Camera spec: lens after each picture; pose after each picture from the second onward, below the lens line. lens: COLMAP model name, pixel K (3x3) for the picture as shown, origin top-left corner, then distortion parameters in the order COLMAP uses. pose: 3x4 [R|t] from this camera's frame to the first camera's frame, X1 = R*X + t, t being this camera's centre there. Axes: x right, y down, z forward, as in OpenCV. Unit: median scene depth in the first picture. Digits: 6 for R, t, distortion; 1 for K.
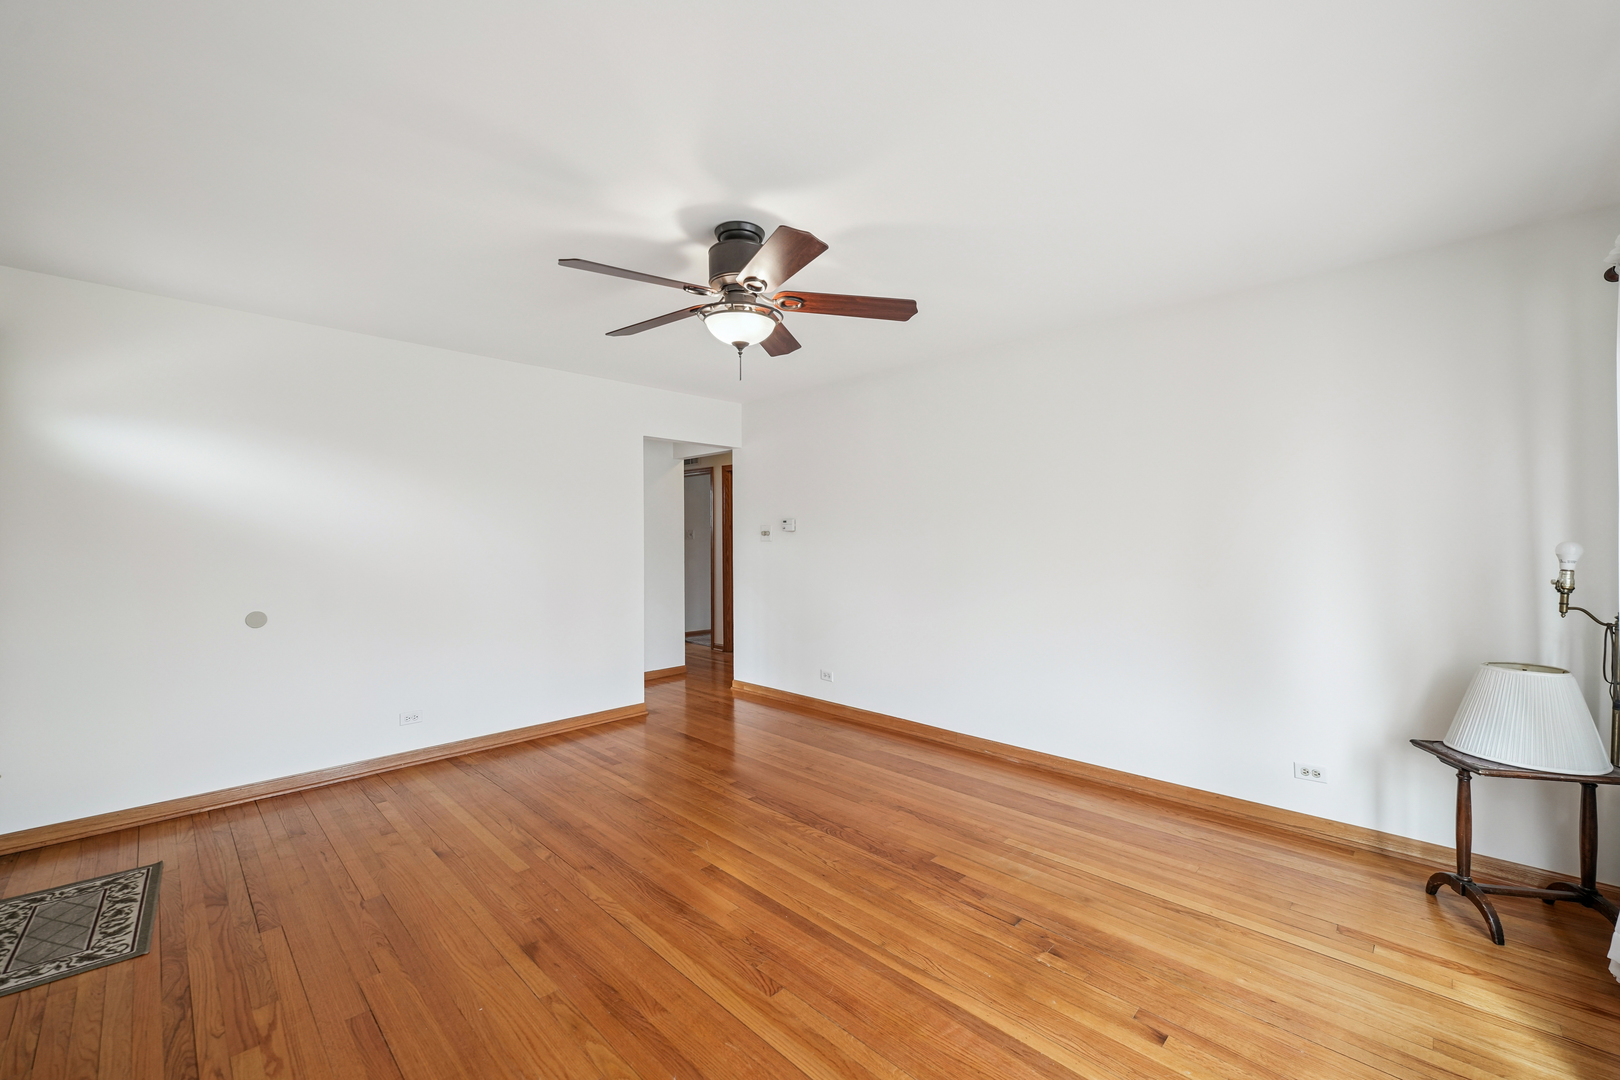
lens RADIAL K [[656.5, 0, 814.2], [0, 656.5, 536.8], [0, 0, 1]] dist [0.010167, 0.000167]
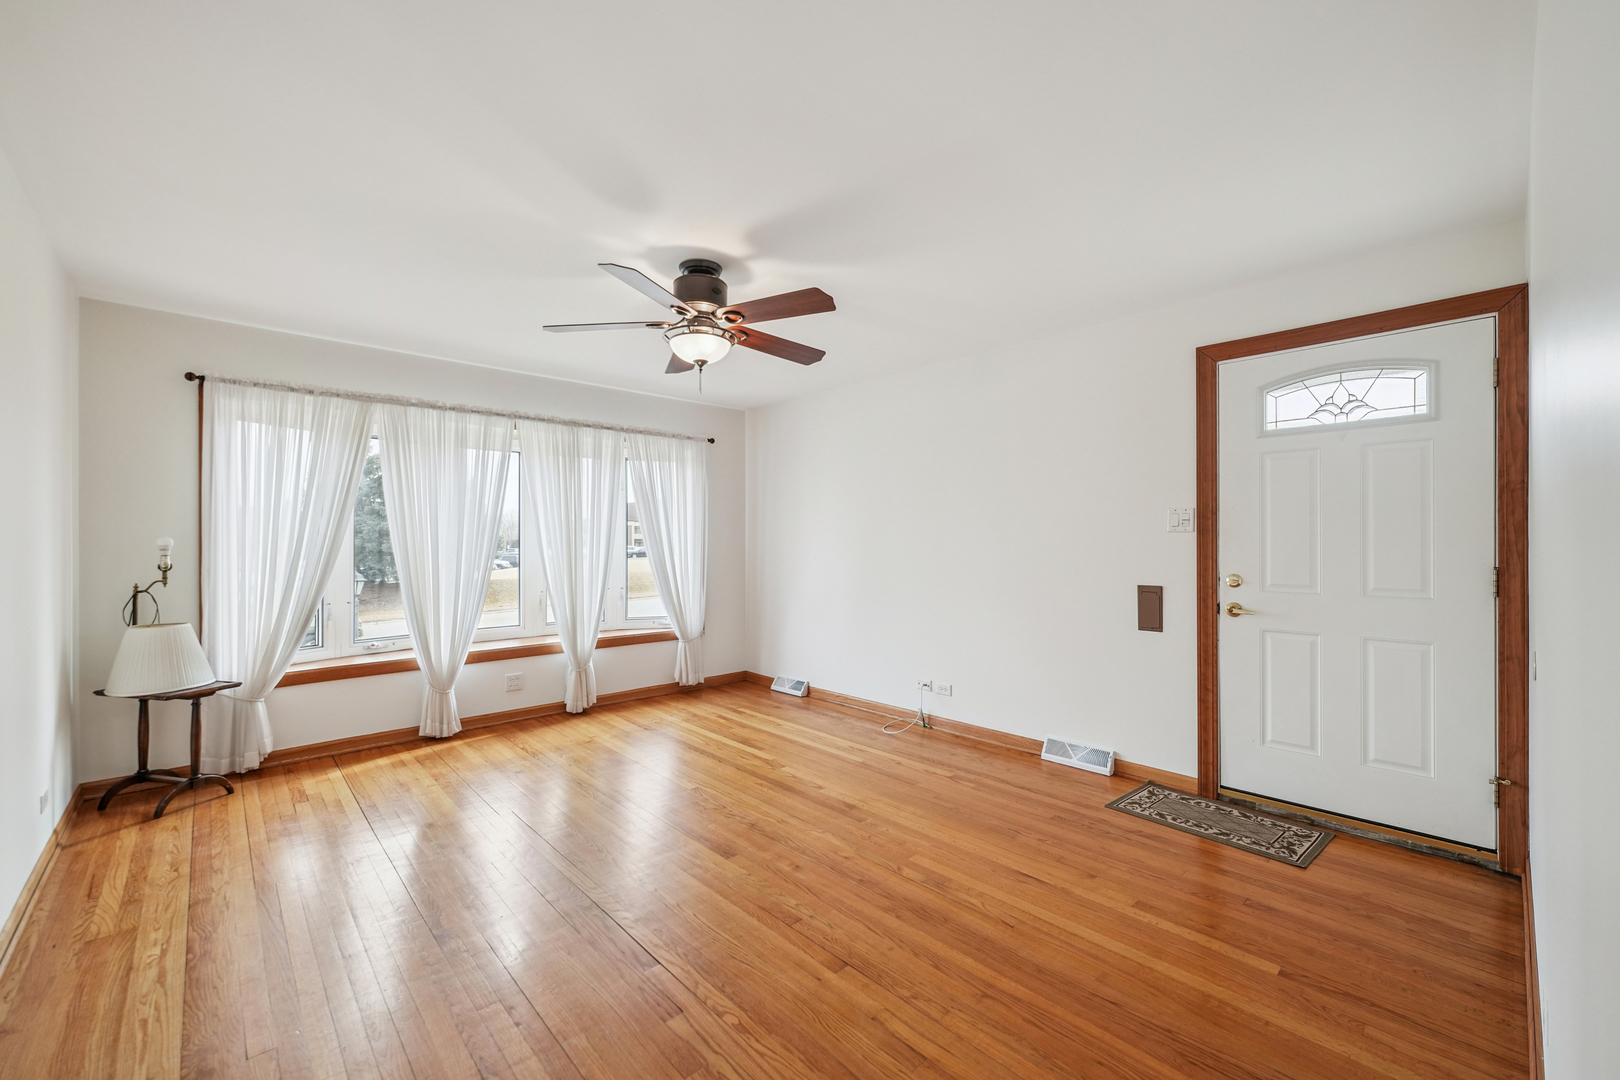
lens RADIAL K [[656.5, 0, 812.0], [0, 656.5, 538.8], [0, 0, 1]] dist [0.010167, 0.000167]
pose [[-0.998614, 0.006451, 0.052229, -0.376879], [0.006336, 0.999977, -0.002378, 0.023552], [-0.052243, -0.002043, -0.998632, 2.205665]]
